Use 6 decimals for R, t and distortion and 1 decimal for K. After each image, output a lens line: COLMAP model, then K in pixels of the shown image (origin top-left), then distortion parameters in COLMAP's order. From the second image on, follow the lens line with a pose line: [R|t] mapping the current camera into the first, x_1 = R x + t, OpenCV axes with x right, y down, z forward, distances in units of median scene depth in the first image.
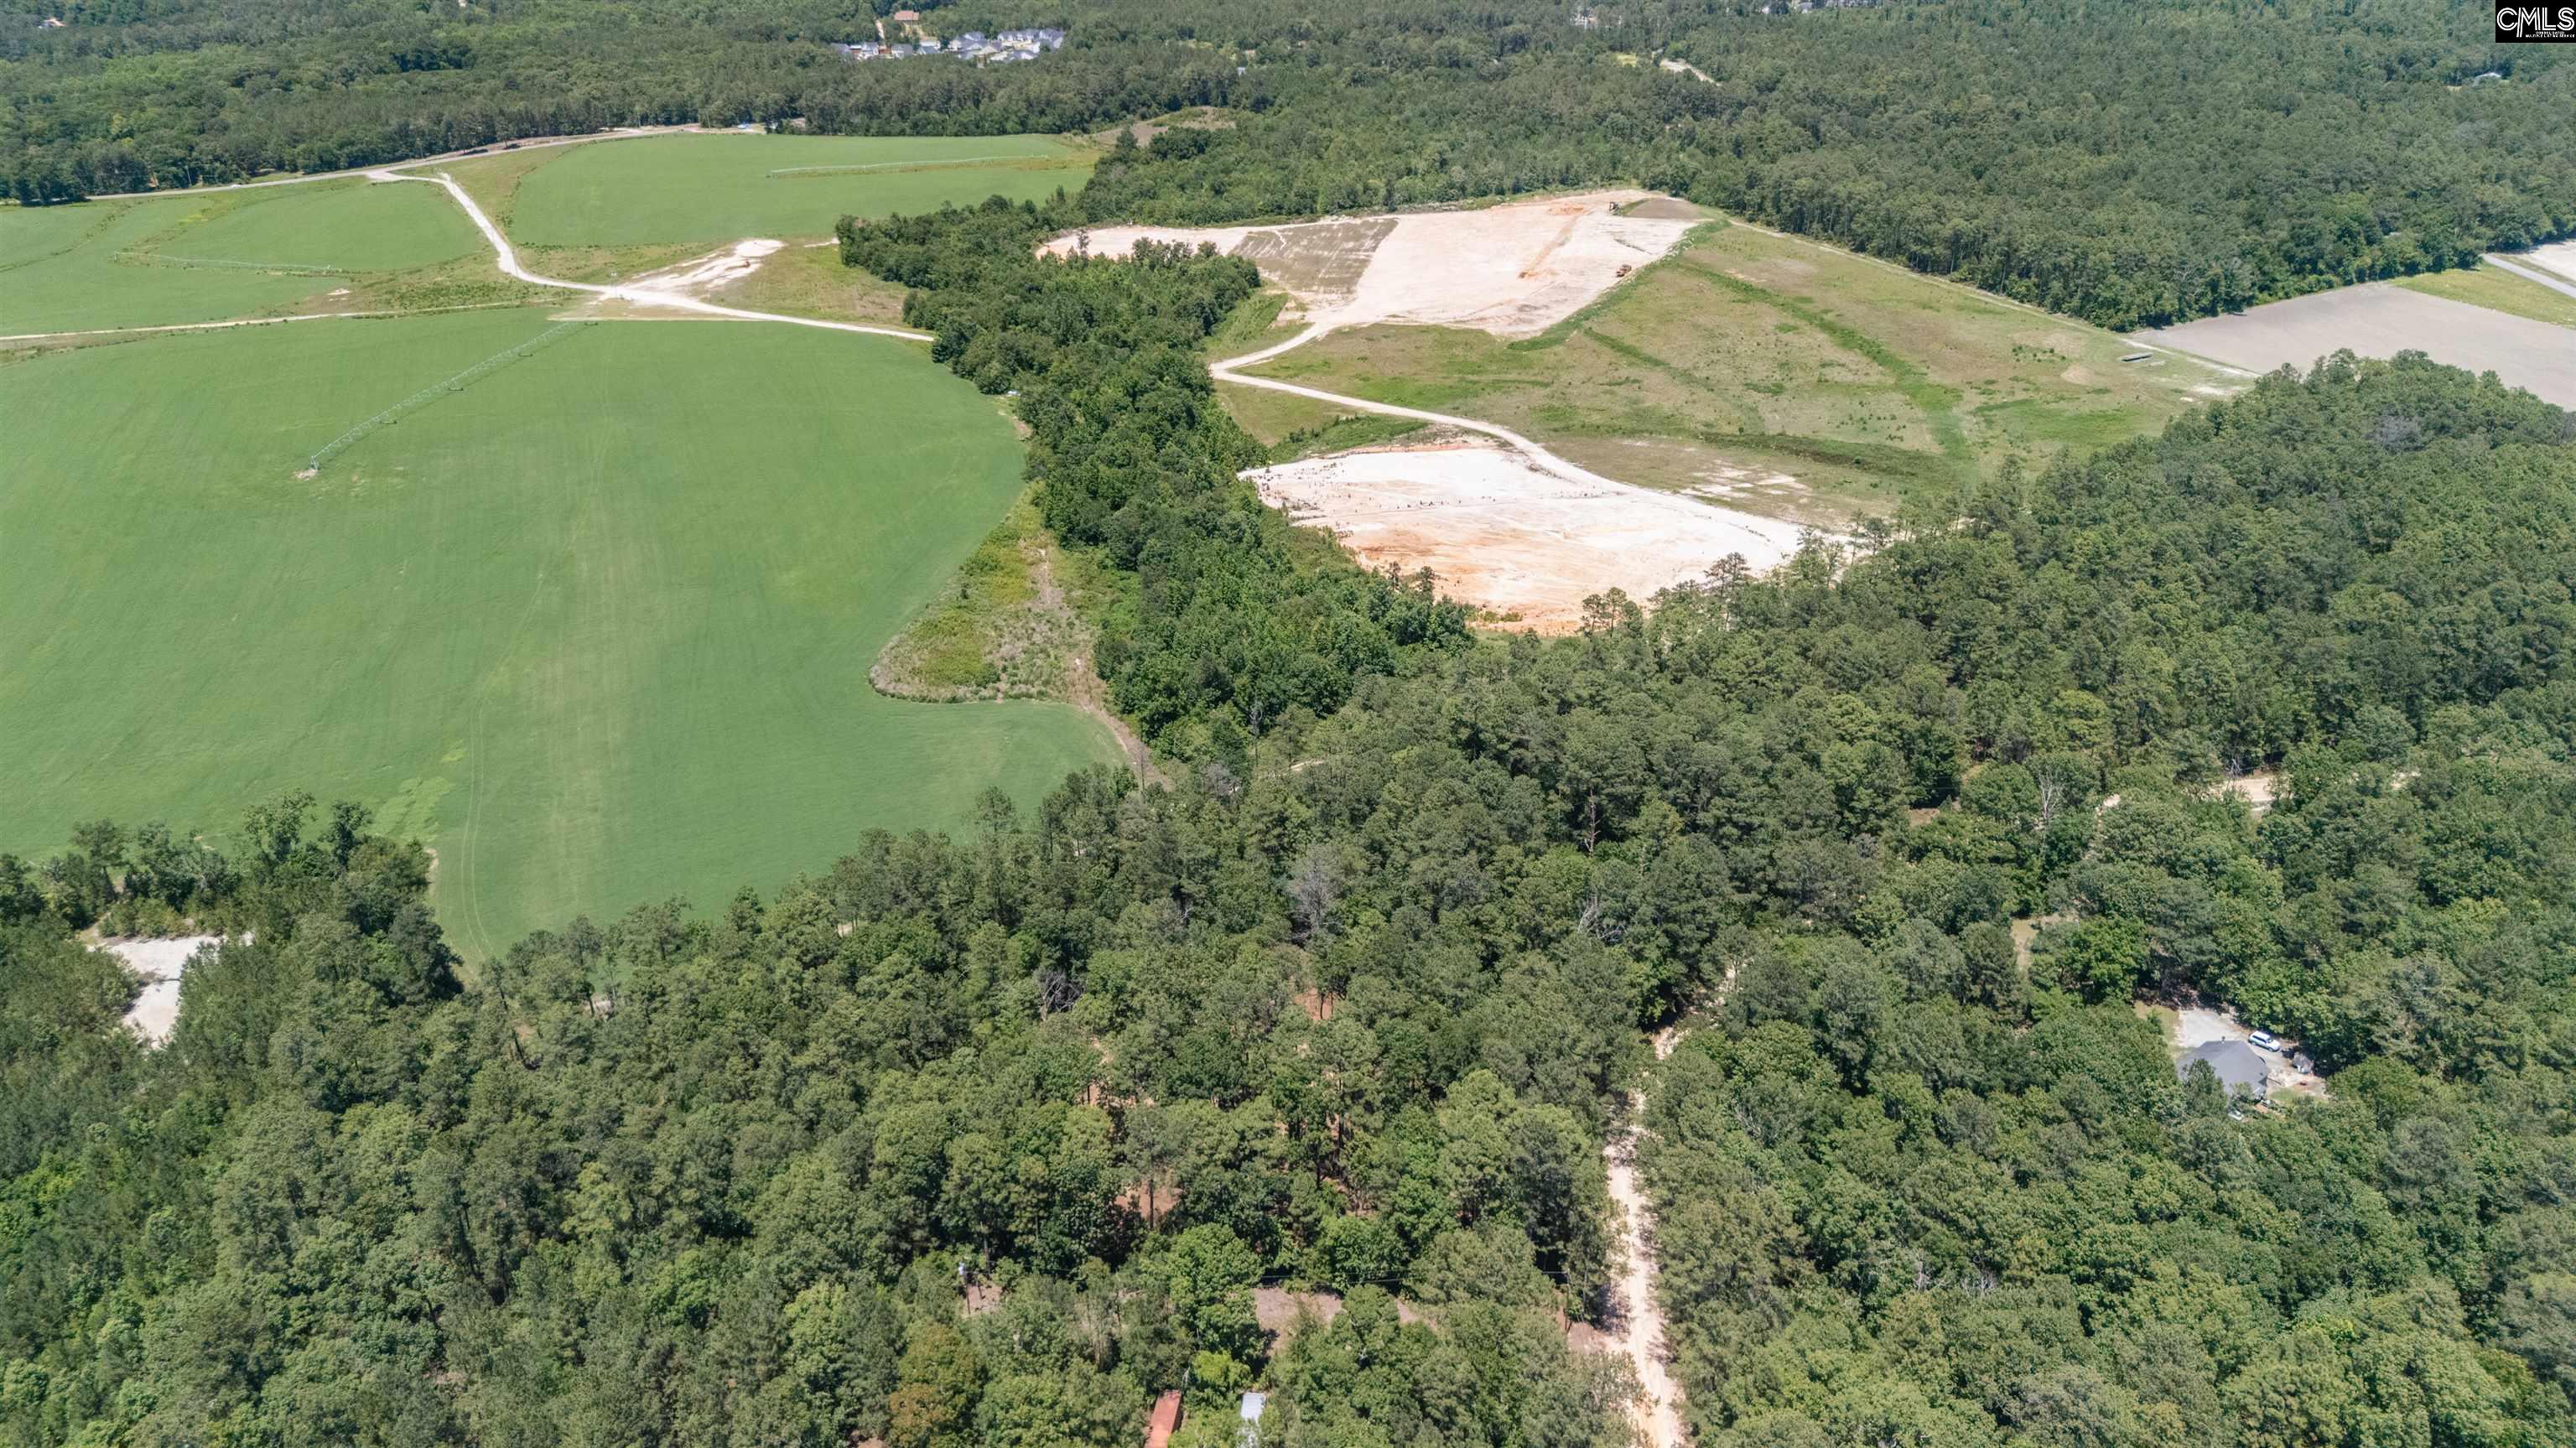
lens RADIAL K [[1909.0, 0, 1305.5], [0, 1909.0, 730.6], [0, 0, 1]] dist [0.063490, -0.063871]
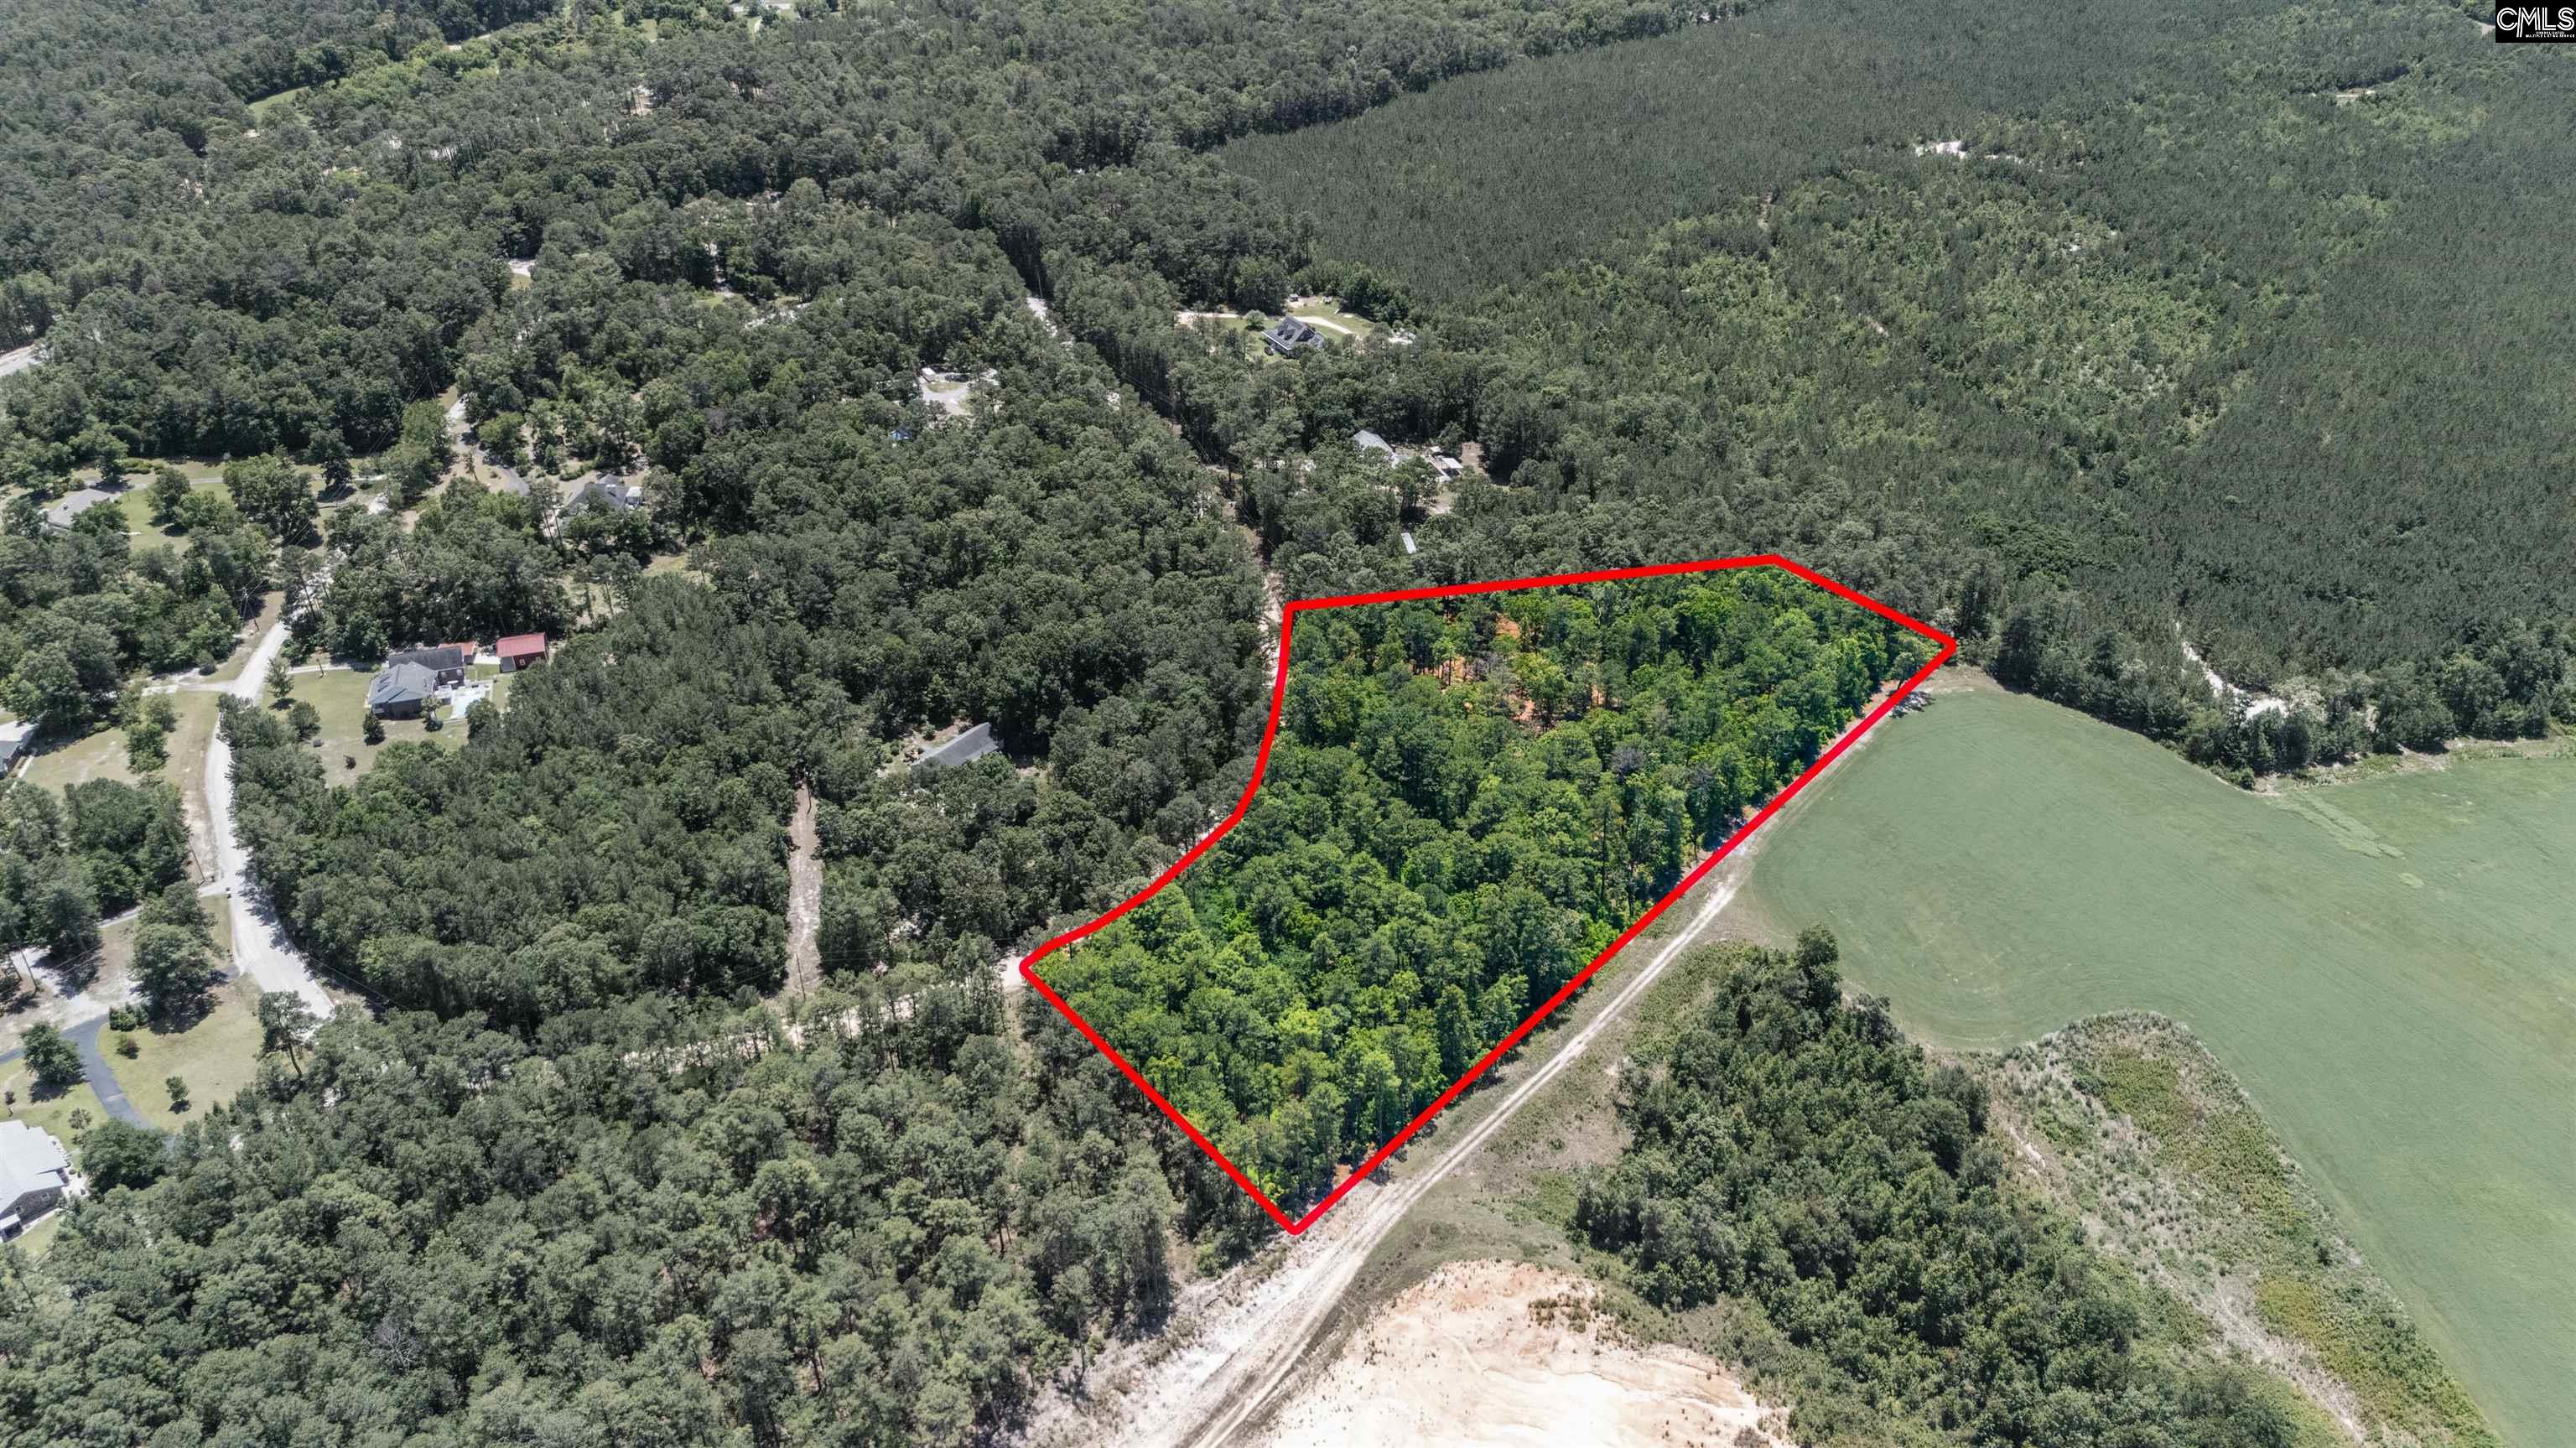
lens RADIAL K [[1909.0, 0, 1284.1], [0, 1909.0, 738.3], [0, 0, 1]] dist [0.063490, -0.063871]
pose [[-0.971859, 0.146177, -0.184721, 0.163681], [-0.080439, 0.531092, 0.843487, -0.413345], [0.221402, 0.834610, -0.504389, 0.627155]]
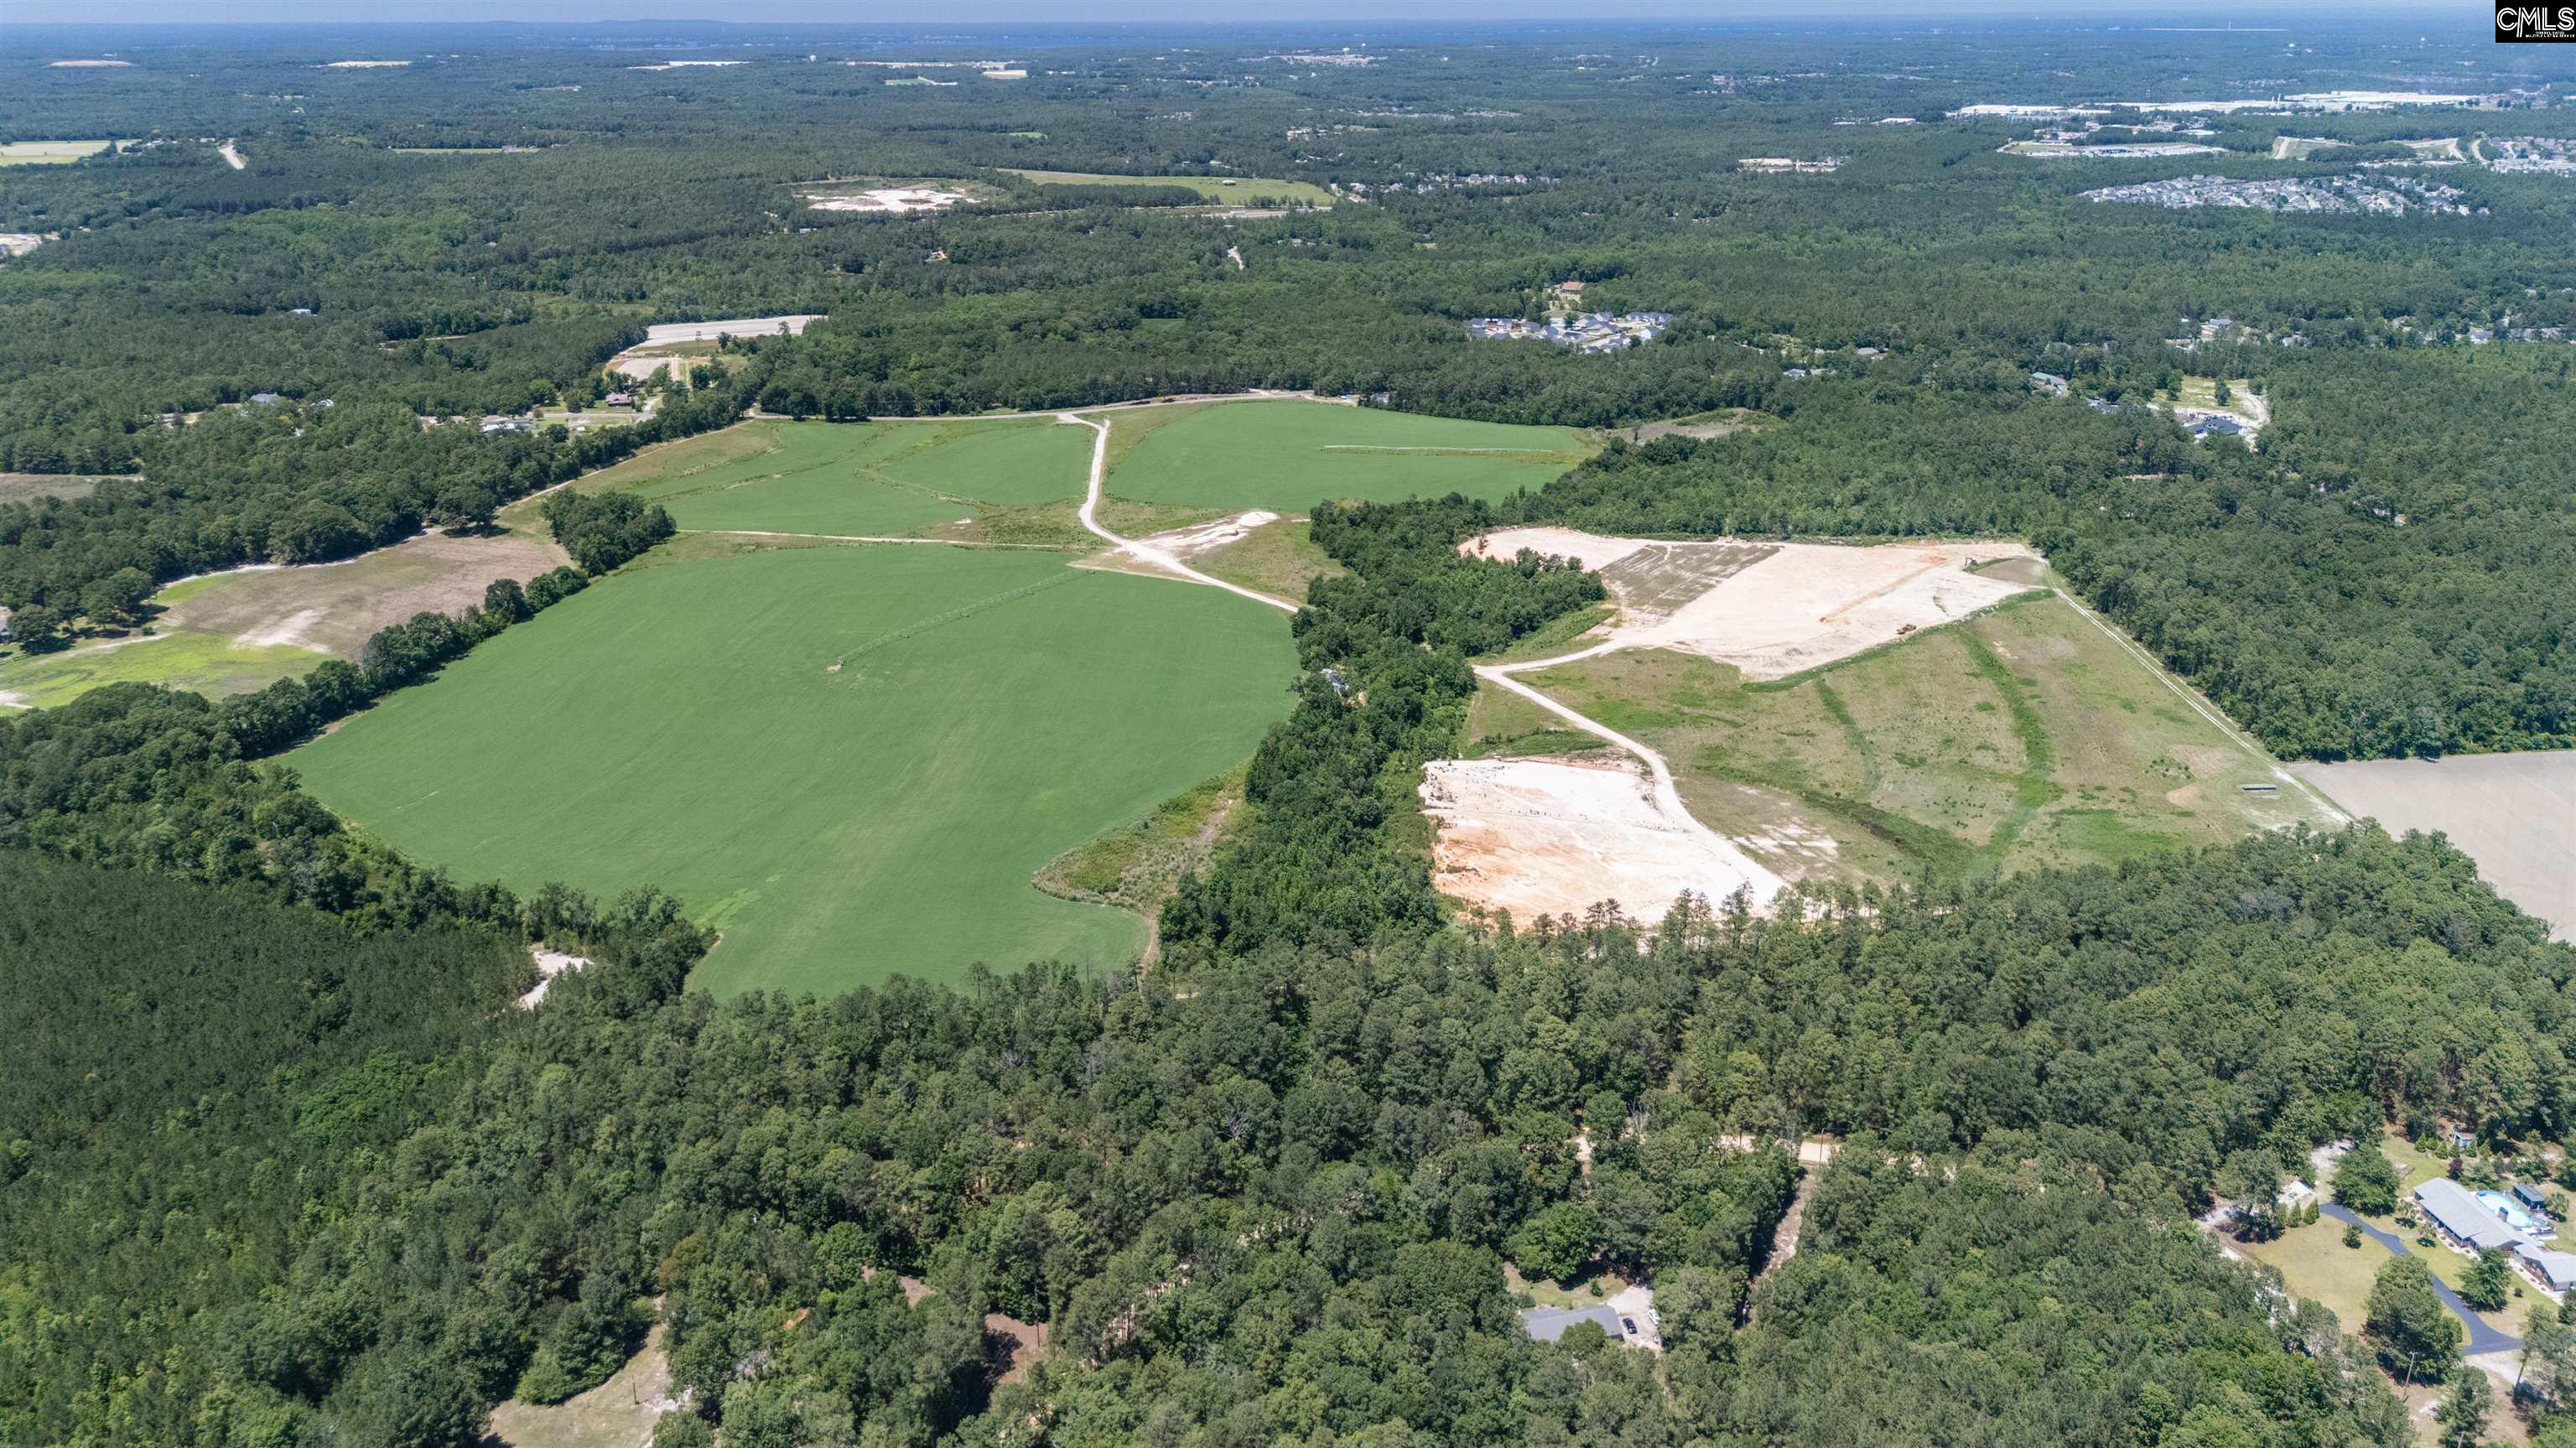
lens RADIAL K [[1909.0, 0, 1303.9], [0, 1909.0, 709.8], [0, 0, 1]] dist [0.063490, -0.063871]
pose [[0.914740, 0.147135, -0.376301, 0.252722], [-0.185919, 0.980161, -0.068697, -0.045125], [0.358728, 0.132802, 0.923947, -0.155951]]
